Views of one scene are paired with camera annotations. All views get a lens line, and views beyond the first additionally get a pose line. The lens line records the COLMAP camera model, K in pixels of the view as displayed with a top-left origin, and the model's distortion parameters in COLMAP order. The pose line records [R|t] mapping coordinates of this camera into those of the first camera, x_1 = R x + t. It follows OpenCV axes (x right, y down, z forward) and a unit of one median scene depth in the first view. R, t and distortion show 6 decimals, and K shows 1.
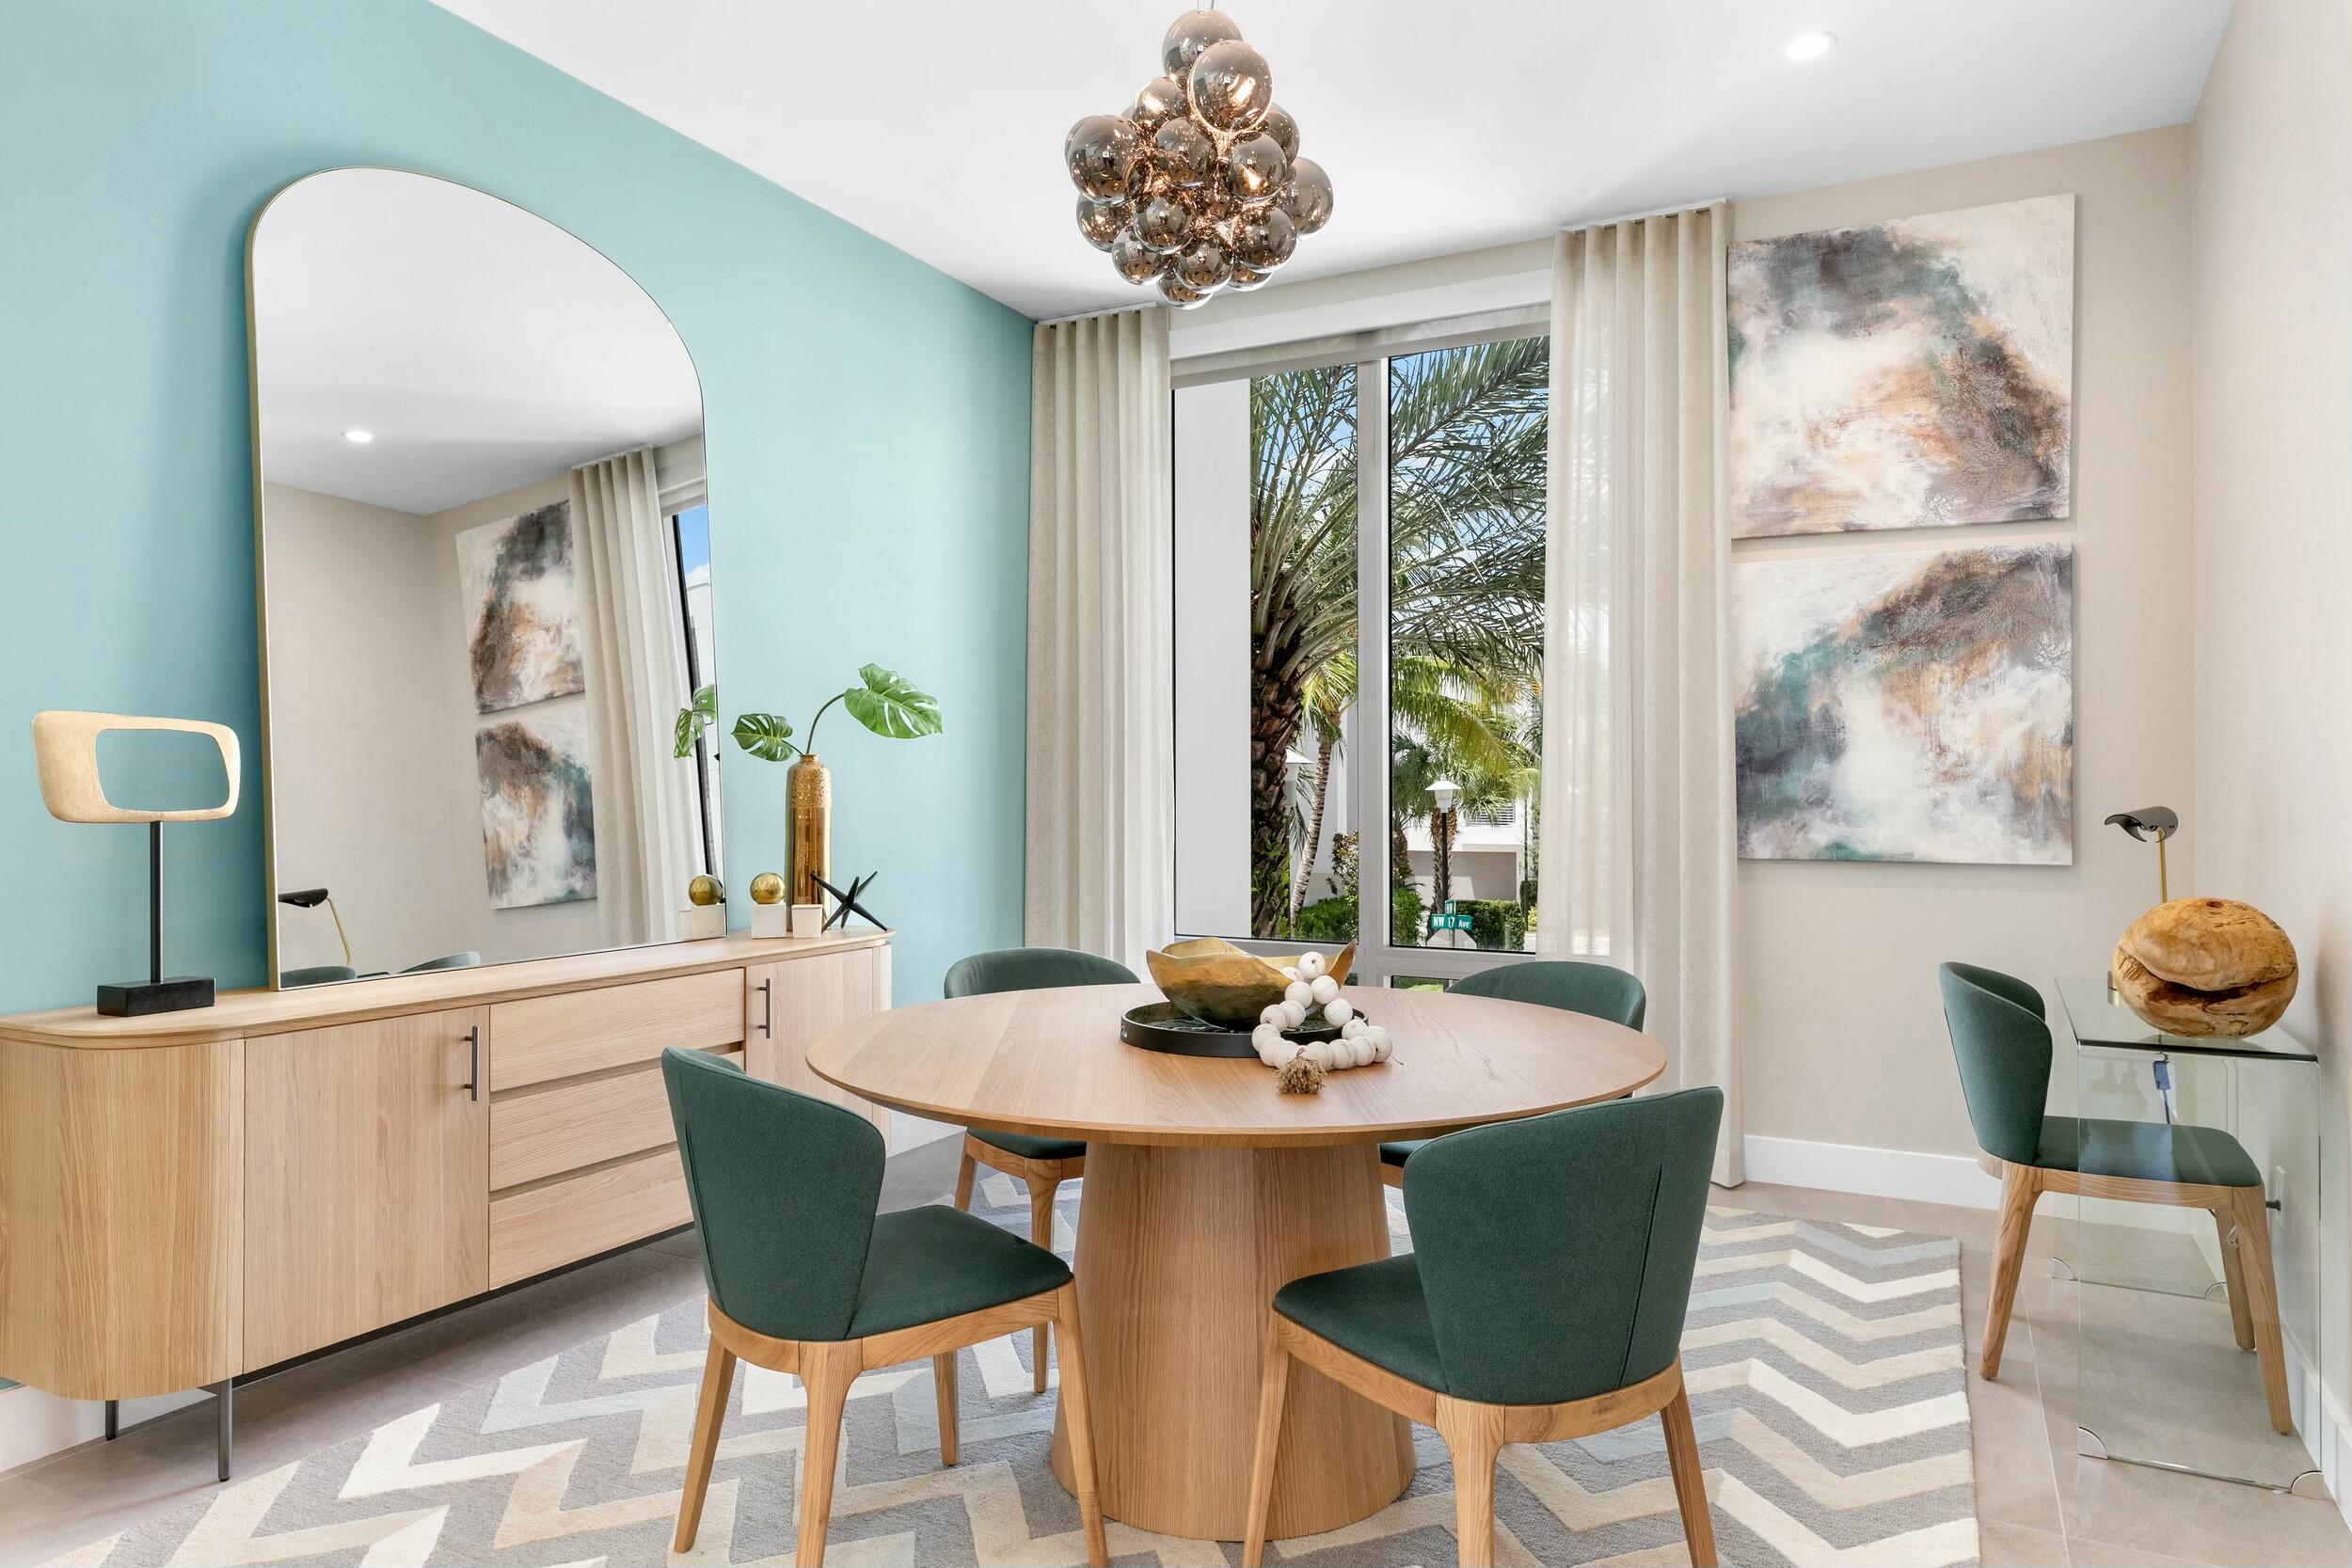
lens RADIAL K [[1403.8, 0, 1179.0], [0, 1403.8, 791.3], [0, 0, 1]] dist [-0.002345, 0.000219]
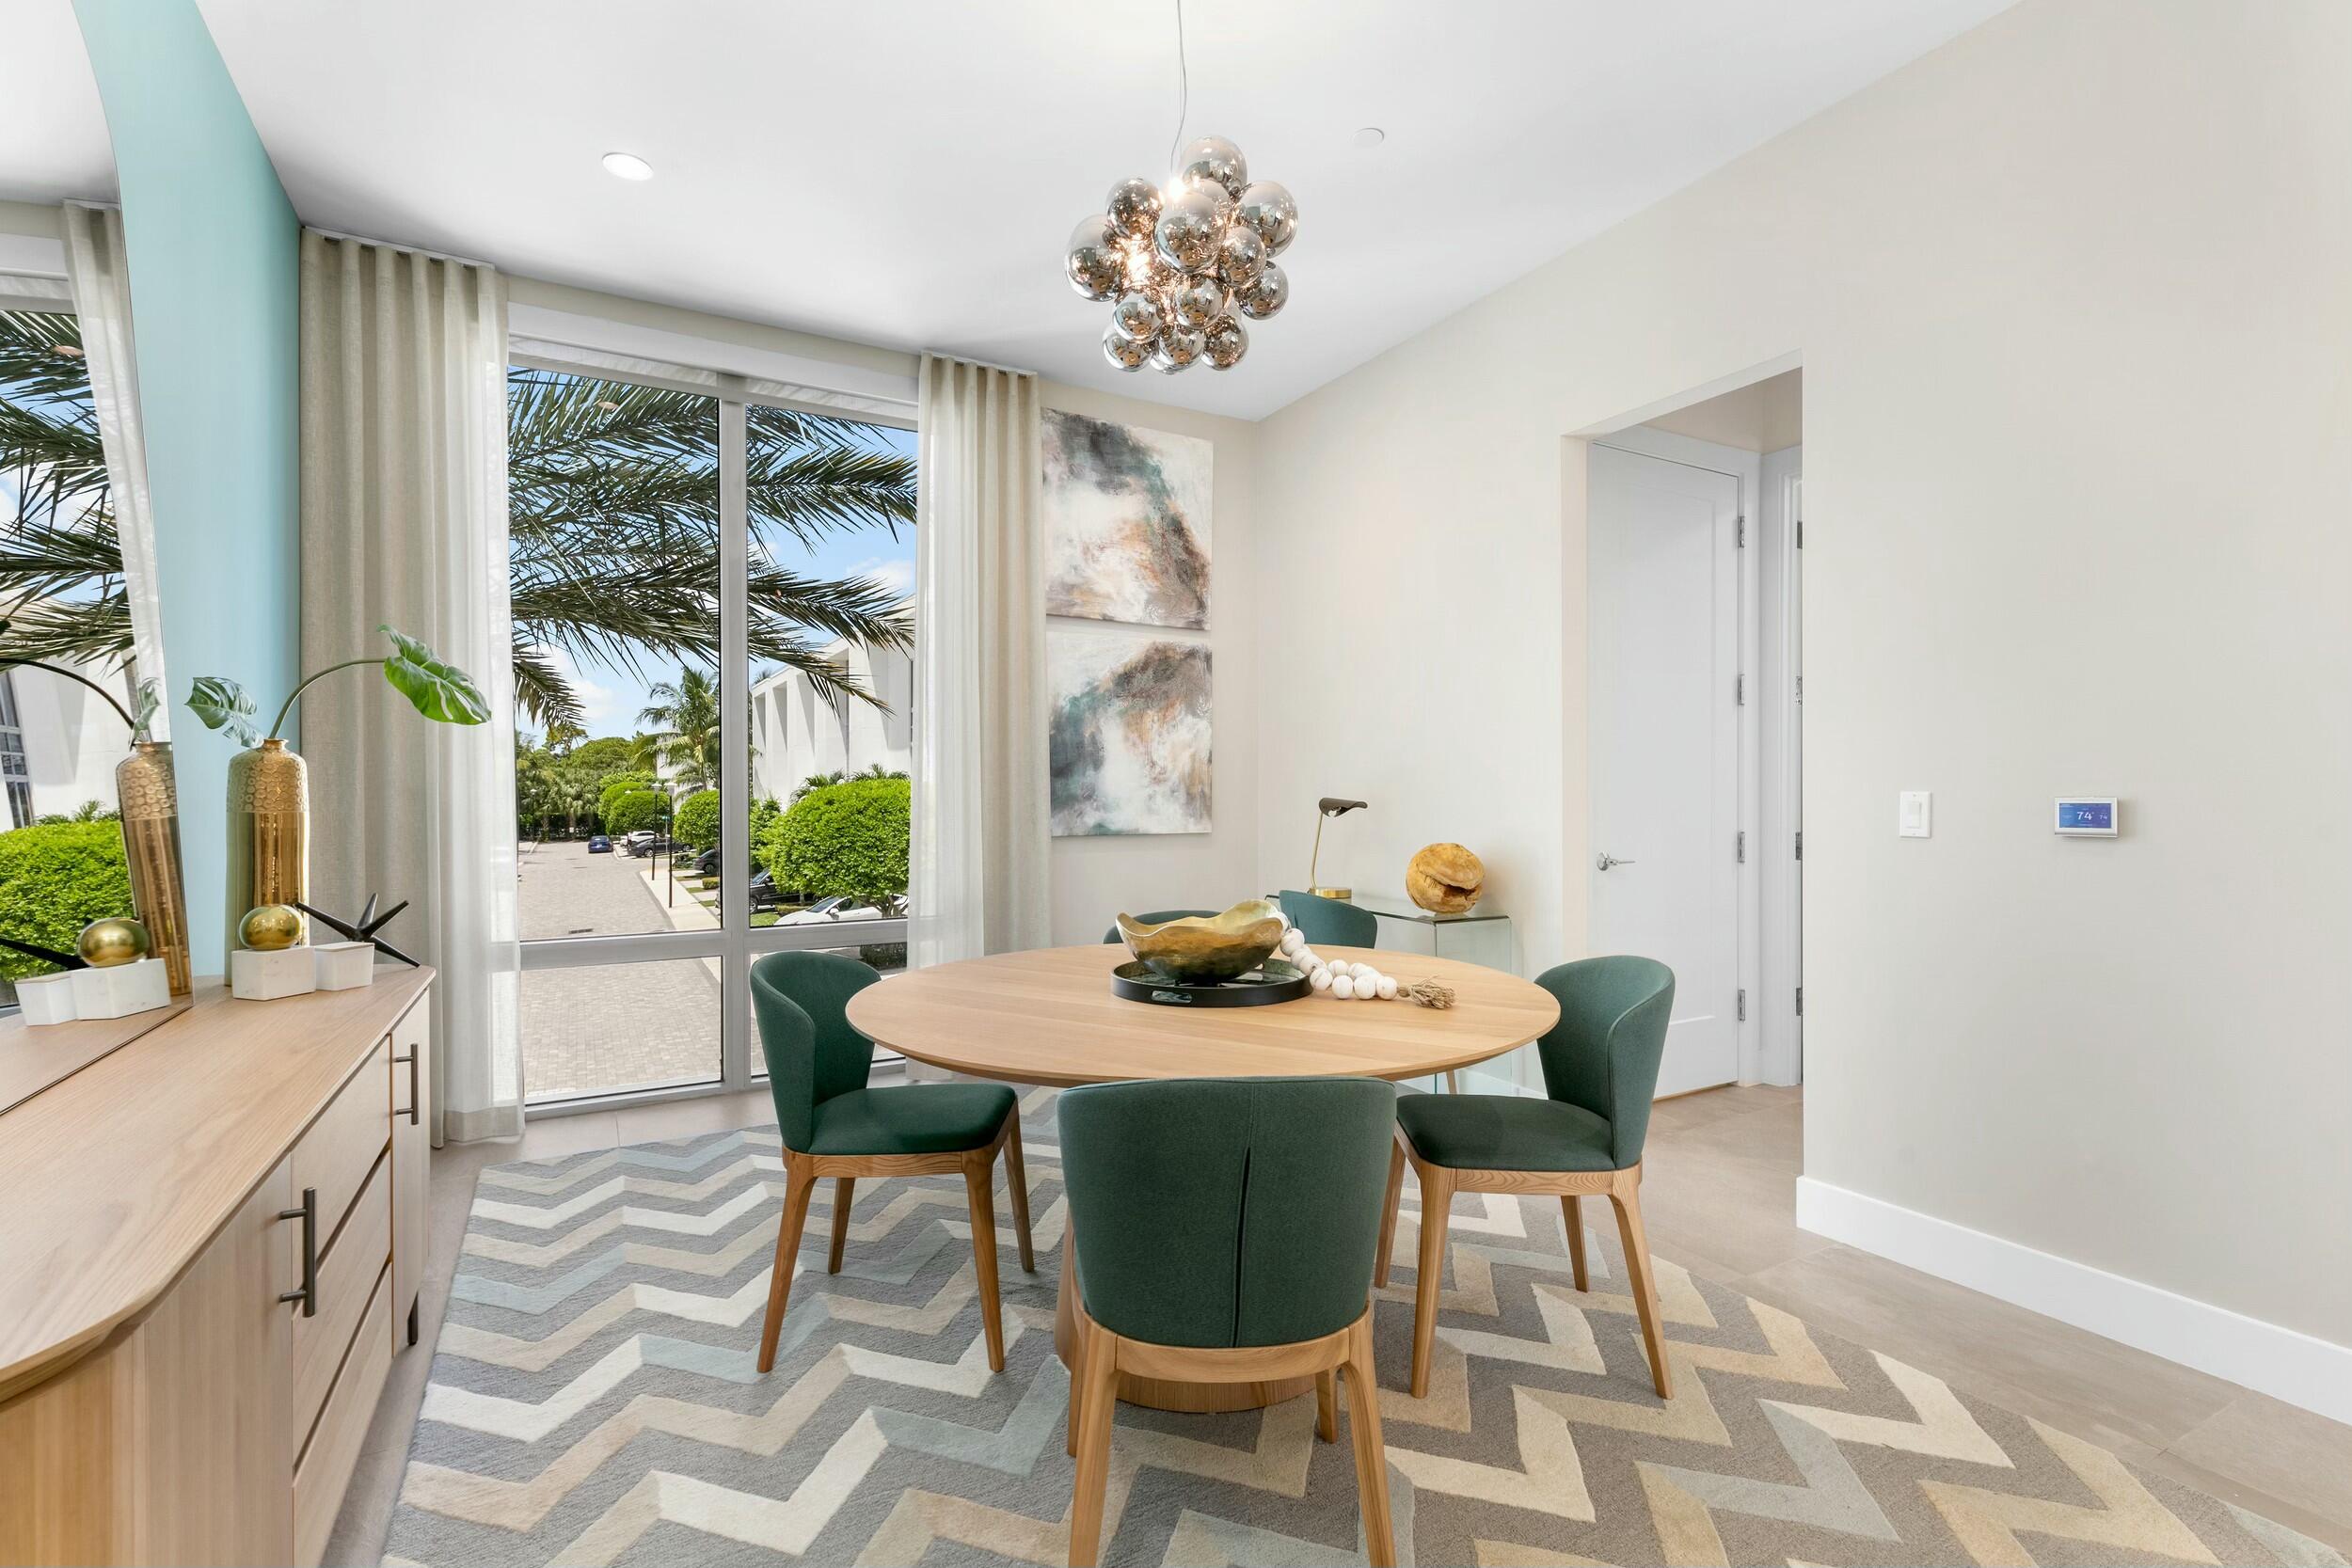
lens RADIAL K [[1066.4, 0, 1179.1], [0, 1066.4, 783.2], [0, 0, 1]] dist [0.007154, 0.000124]
pose [[0.558608, 0.004418, 0.829420, -0.447183], [0.001632, 0.999978, -0.006425, 0.000419], [-0.829430, 0.004942, 0.558589, 0.289653]]
